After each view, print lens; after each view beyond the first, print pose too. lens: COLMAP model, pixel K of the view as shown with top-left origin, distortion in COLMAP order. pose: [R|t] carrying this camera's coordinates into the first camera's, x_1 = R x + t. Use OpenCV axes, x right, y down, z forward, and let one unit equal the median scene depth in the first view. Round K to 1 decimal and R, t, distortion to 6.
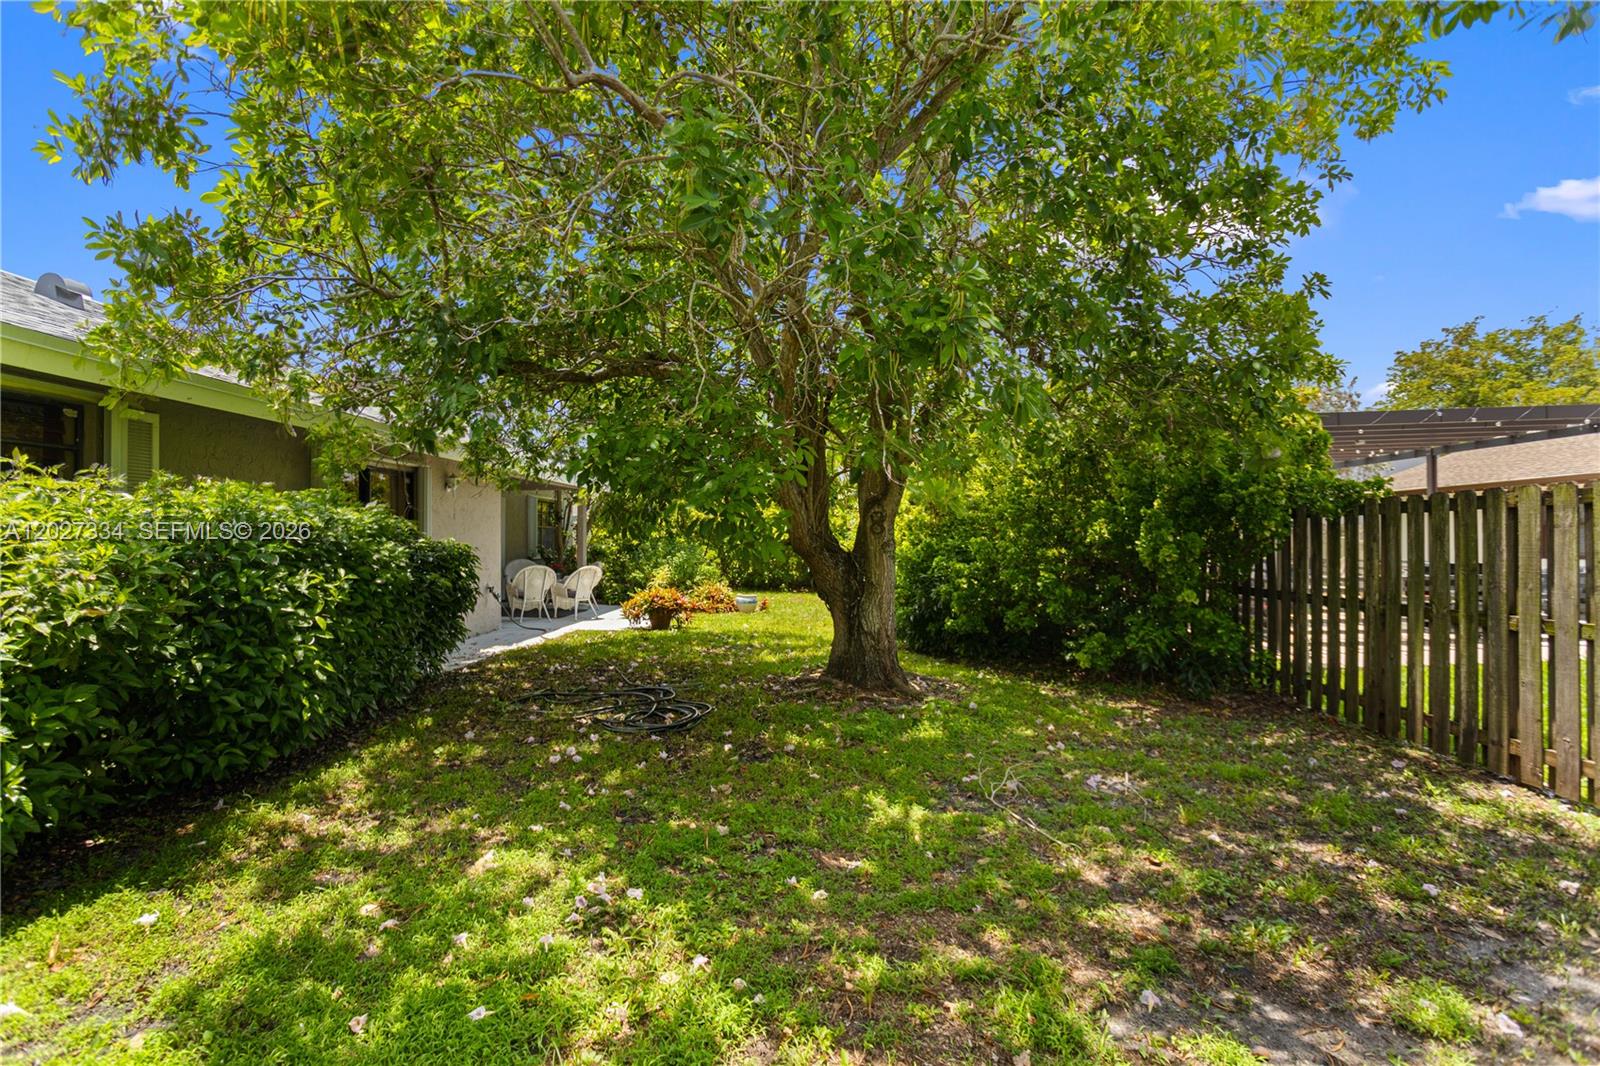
lens RADIAL K [[779.9, 0, 806.1], [0, 779.9, 527.8], [0, 0, 1]] dist [0.004812, -0.000550]
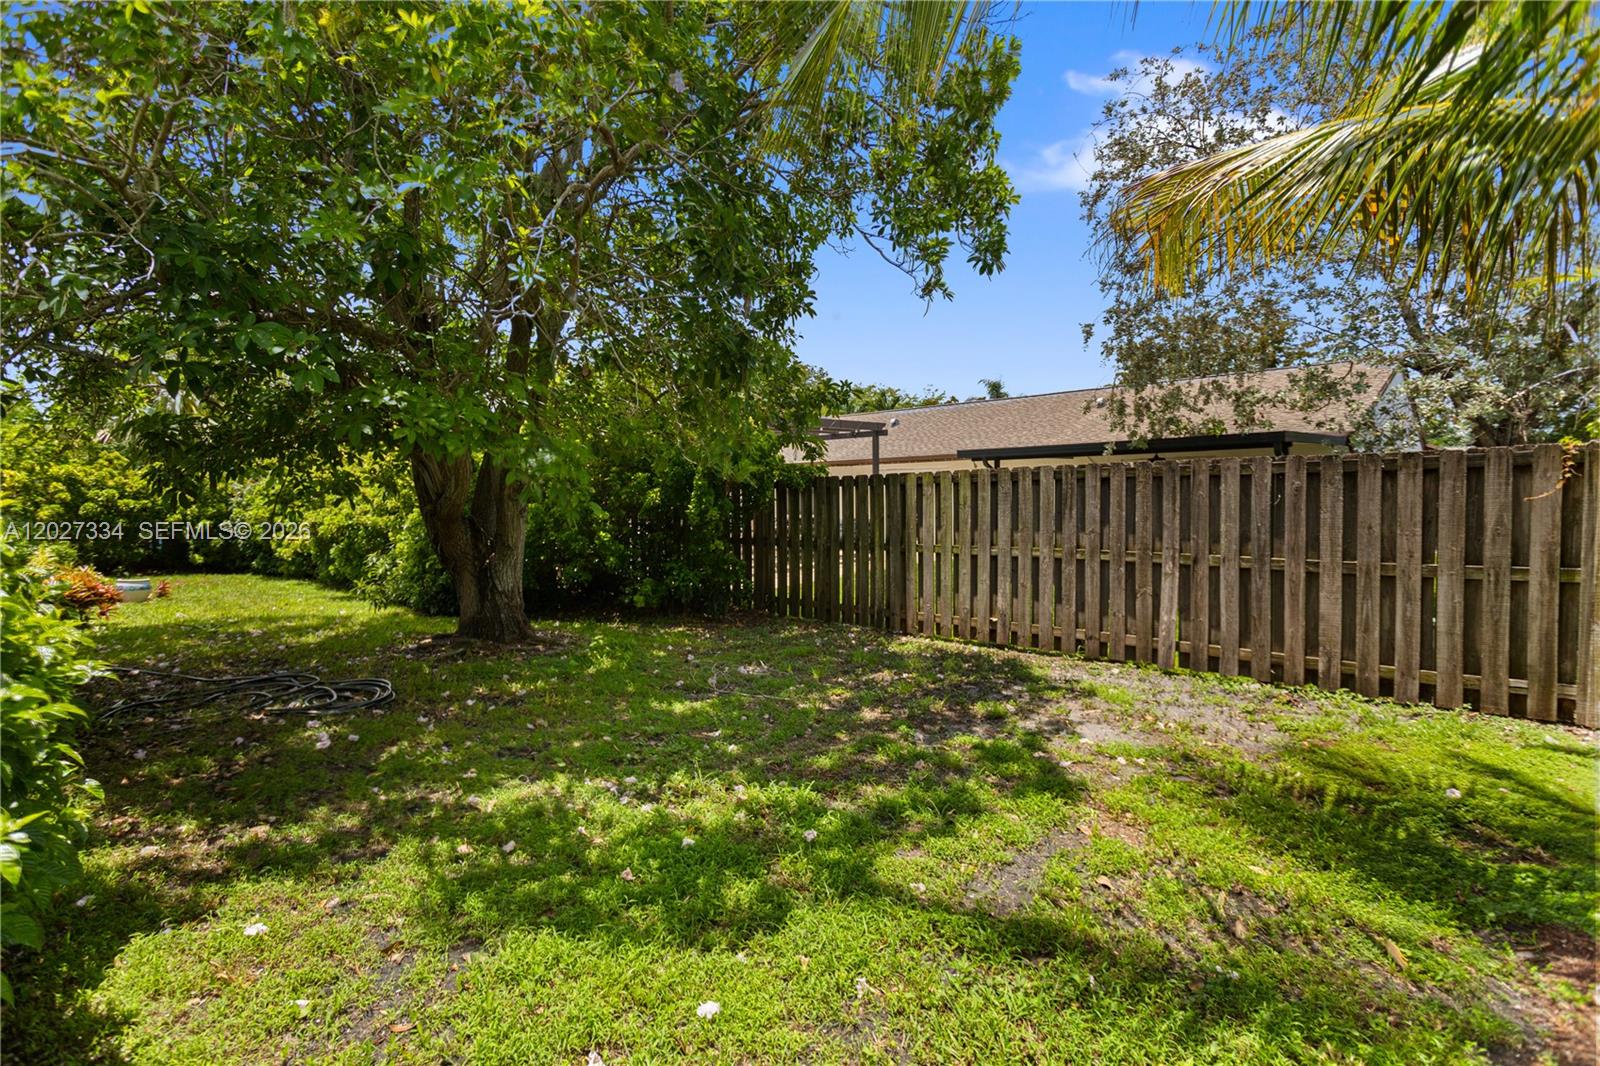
lens RADIAL K [[779.9, 0, 794.0], [0, 779.9, 532.6], [0, 0, 1]] dist [0.004812, -0.000550]
pose [[0.687820, -0.047412, 0.724331, -0.411165], [0.003406, 0.998064, 0.062095, -0.019756], [-0.725873, -0.040244, 0.686650, -0.054530]]
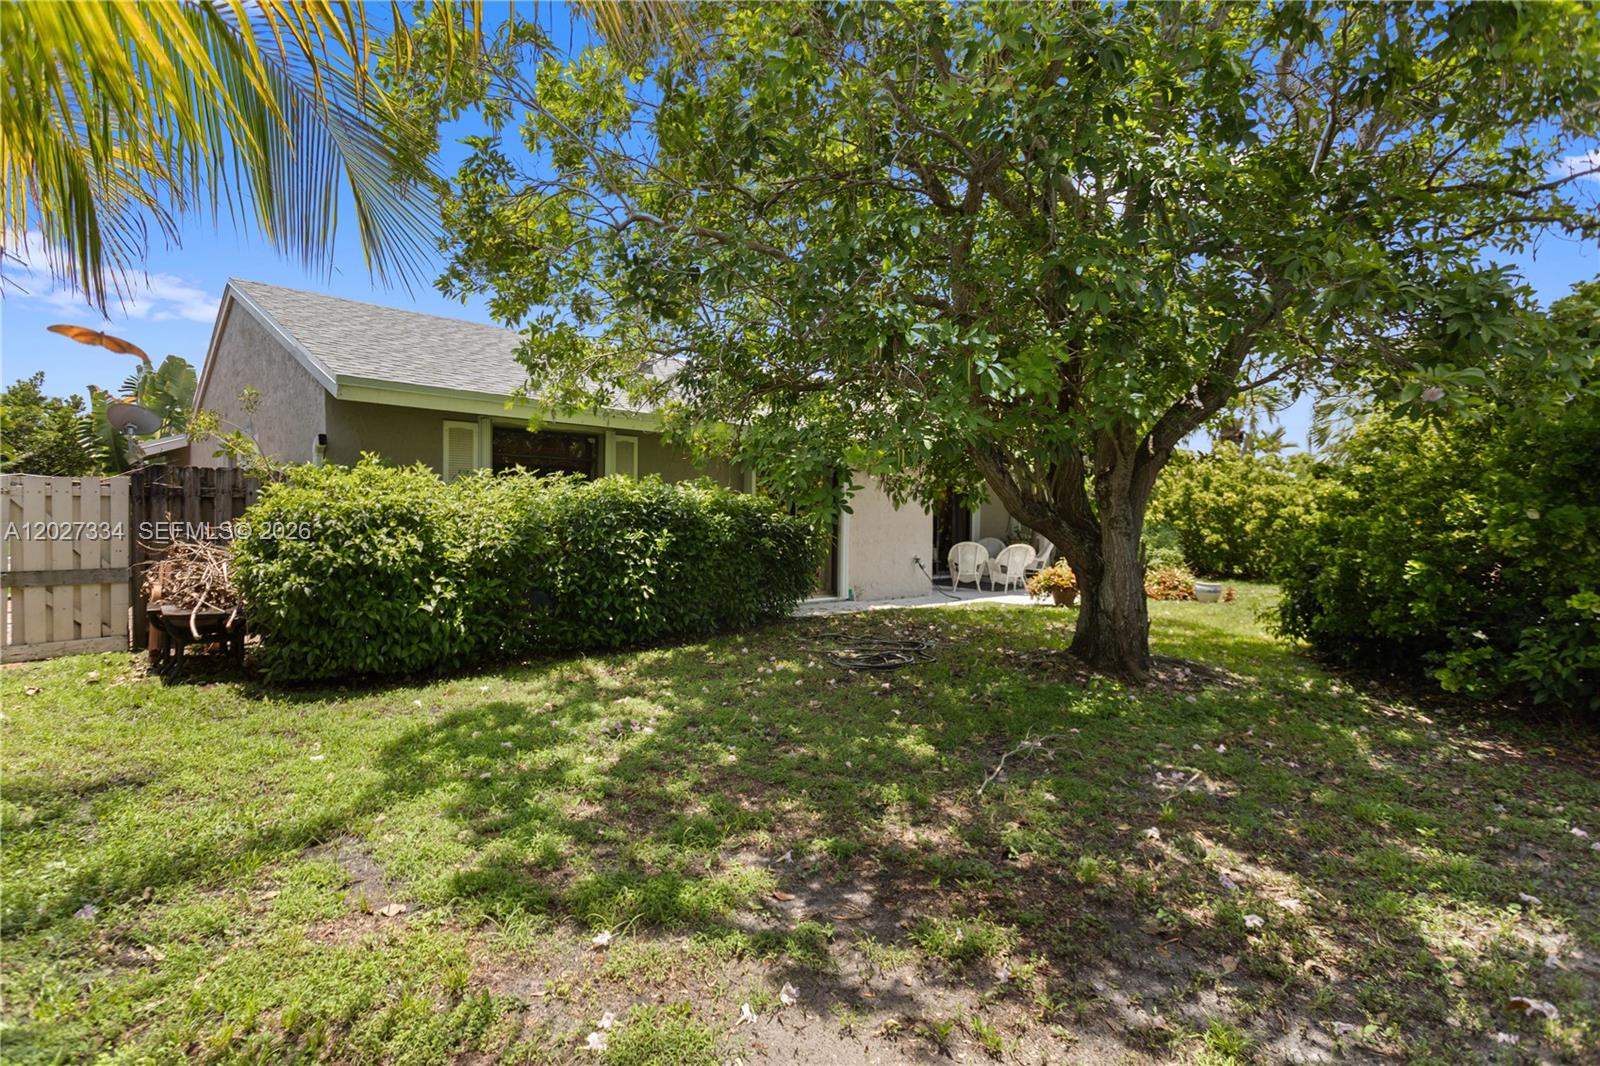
lens RADIAL K [[779.9, 0, 791.6], [0, 779.9, 529.8], [0, 0, 1]] dist [0.004812, -0.000550]
pose [[0.724215, 0.016901, -0.689367, 0.432792], [-0.001995, 0.999747, 0.022414, 0.010699], [0.689571, -0.014857, 0.724066, 0.025964]]
